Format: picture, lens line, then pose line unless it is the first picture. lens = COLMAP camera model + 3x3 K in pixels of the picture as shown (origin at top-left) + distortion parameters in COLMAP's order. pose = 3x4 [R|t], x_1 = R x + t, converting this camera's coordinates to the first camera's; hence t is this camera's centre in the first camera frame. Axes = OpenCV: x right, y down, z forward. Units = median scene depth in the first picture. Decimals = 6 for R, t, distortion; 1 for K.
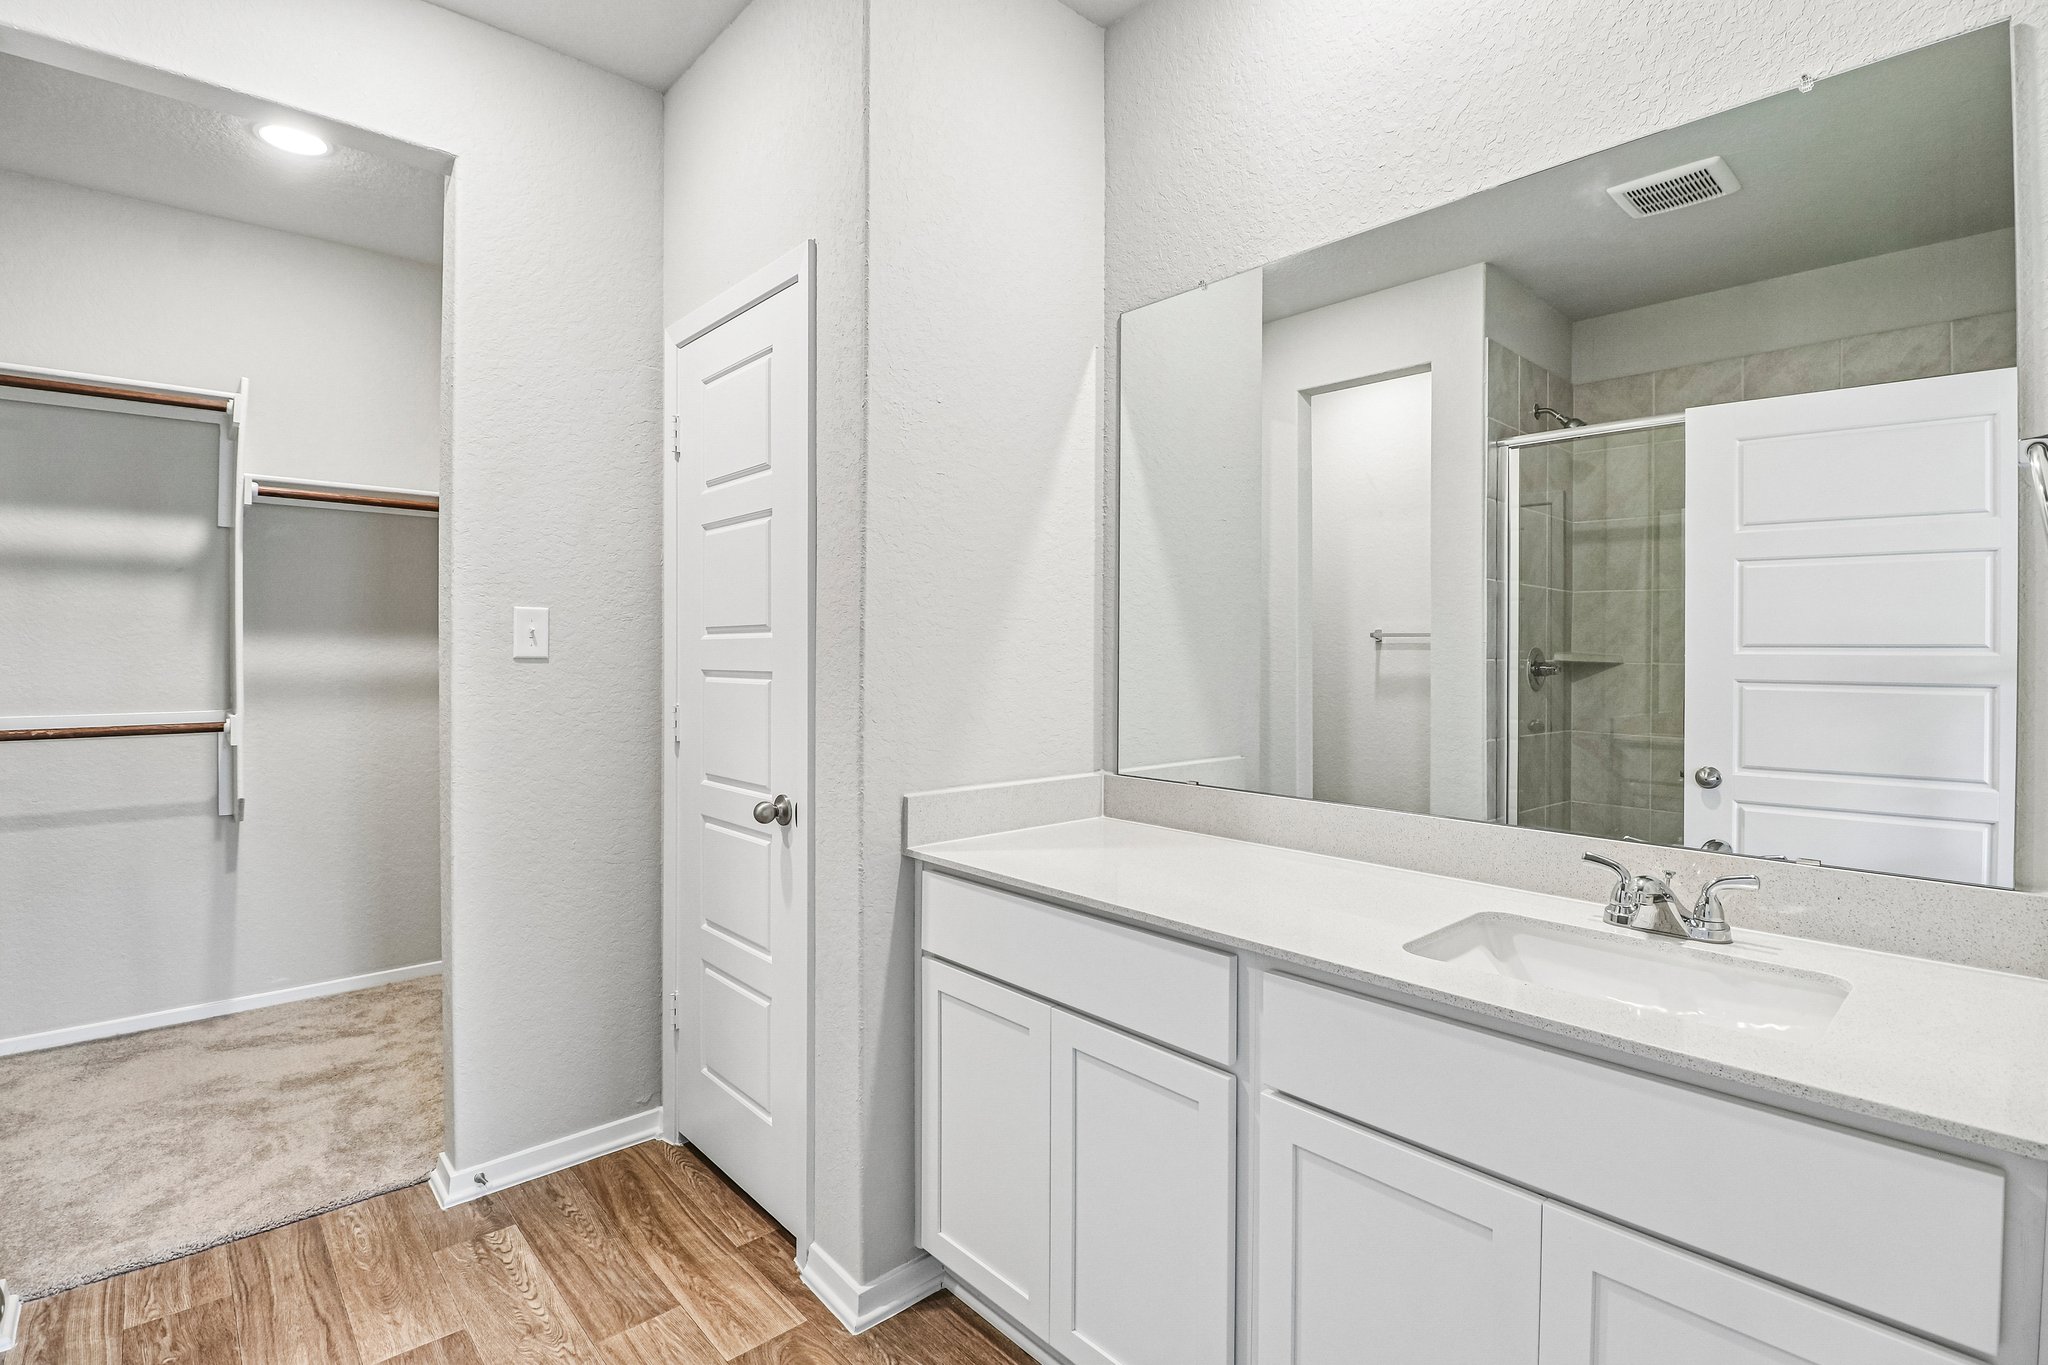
lens RADIAL K [[973.7, 0, 1024.6], [0, 973.7, 664.3], [0, 0, 1]] dist [-0.005435, -0.009924]
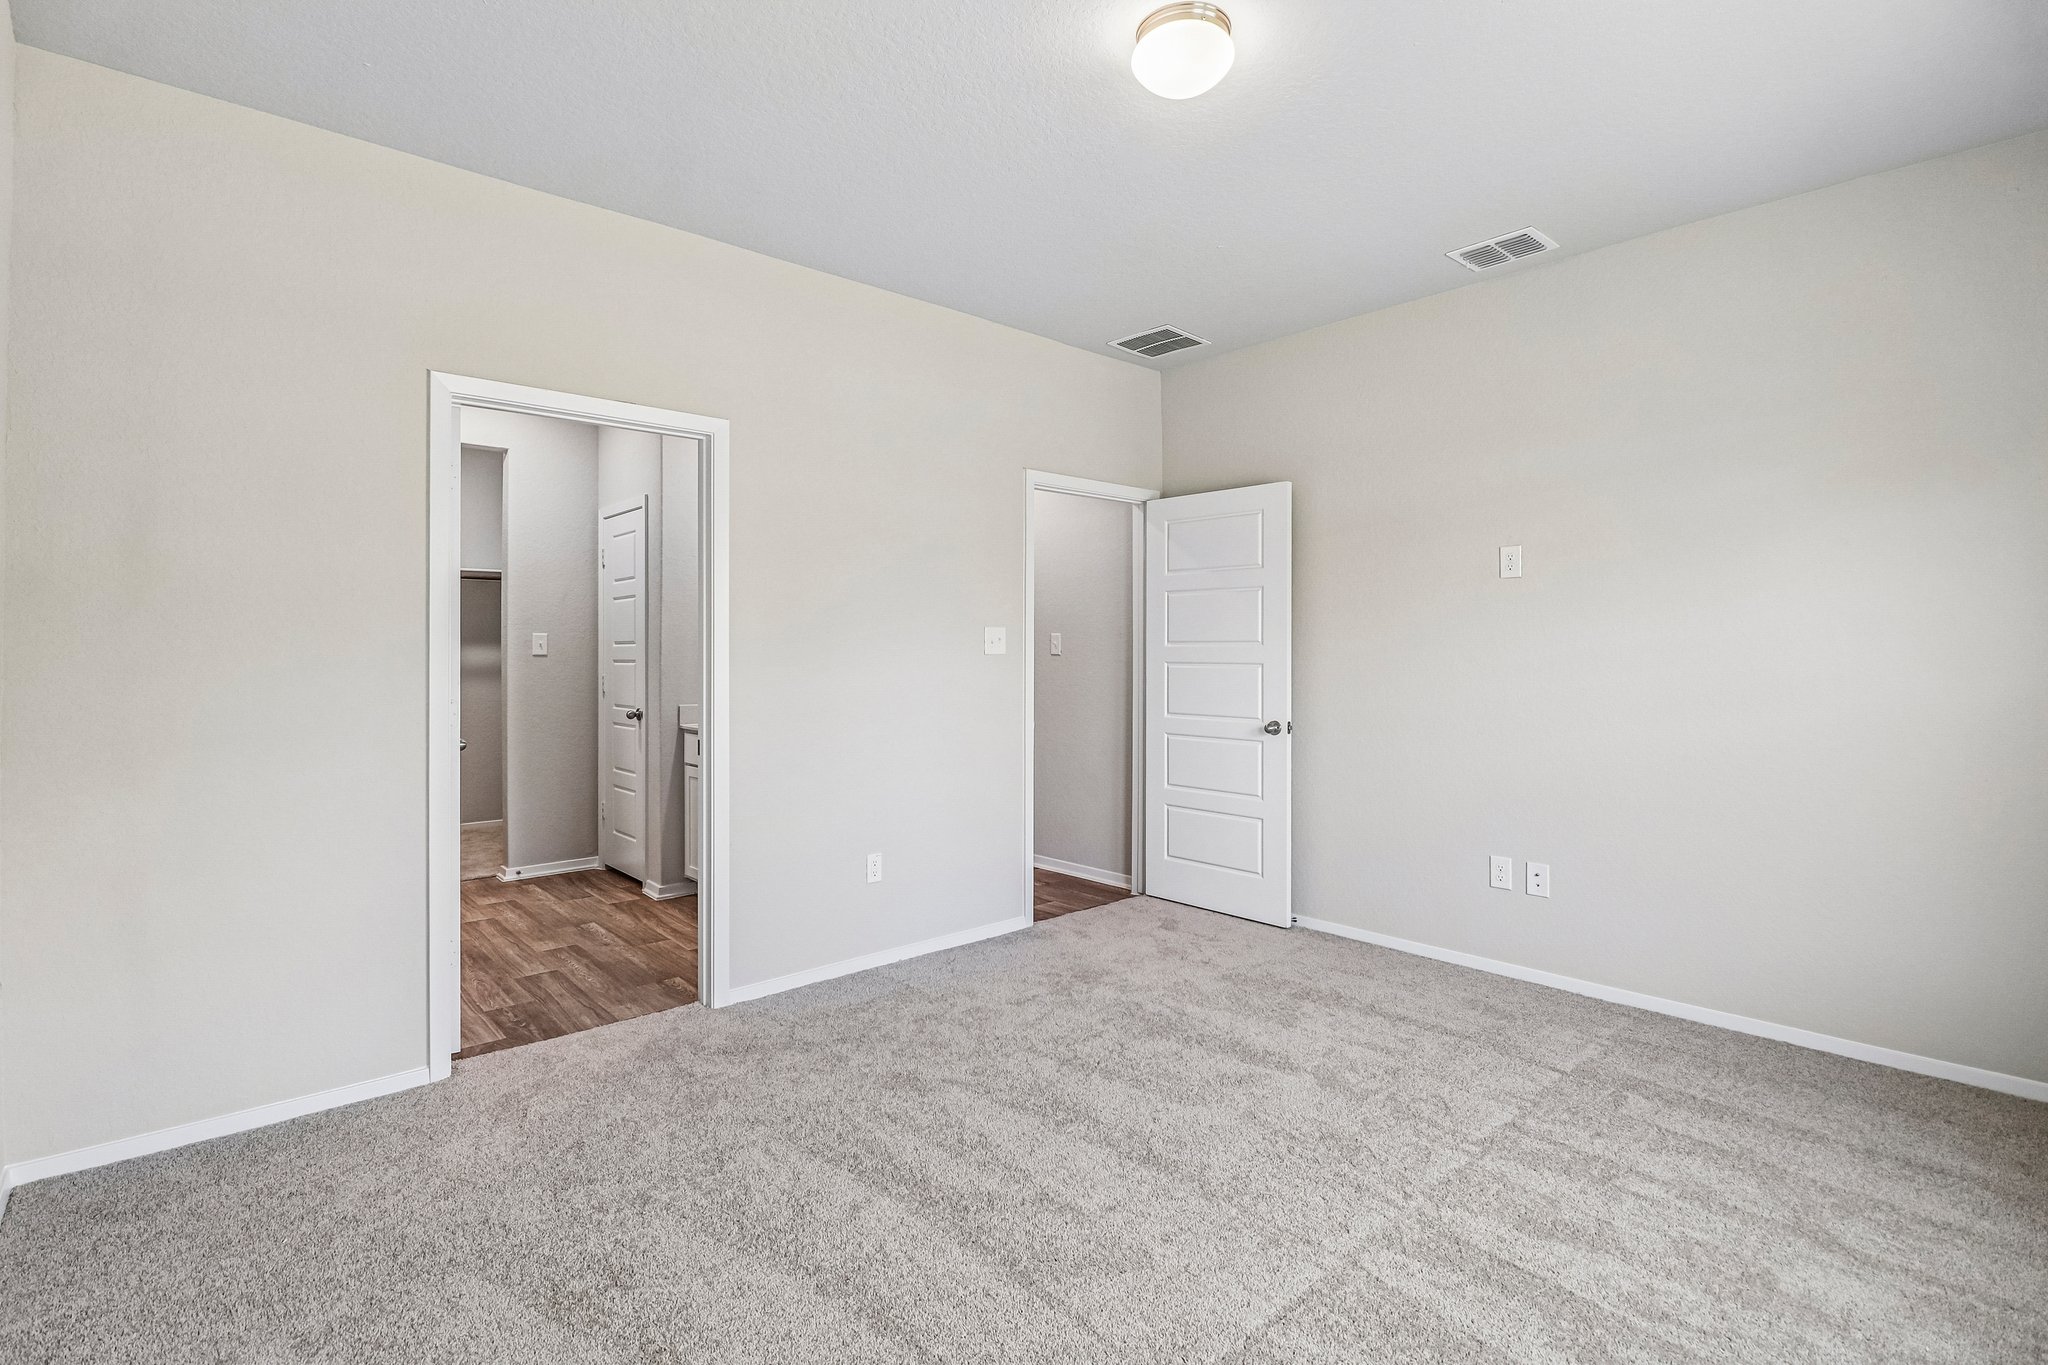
lens RADIAL K [[973.7, 0, 1018.3], [0, 973.7, 667.4], [0, 0, 1]] dist [-0.005435, -0.009924]
pose [[0.999848, -0.004950, -0.016718, 0.717796], [0.004824, 0.999960, -0.007550, 0.048405], [0.016755, 0.007468, 0.999832, -1.388653]]
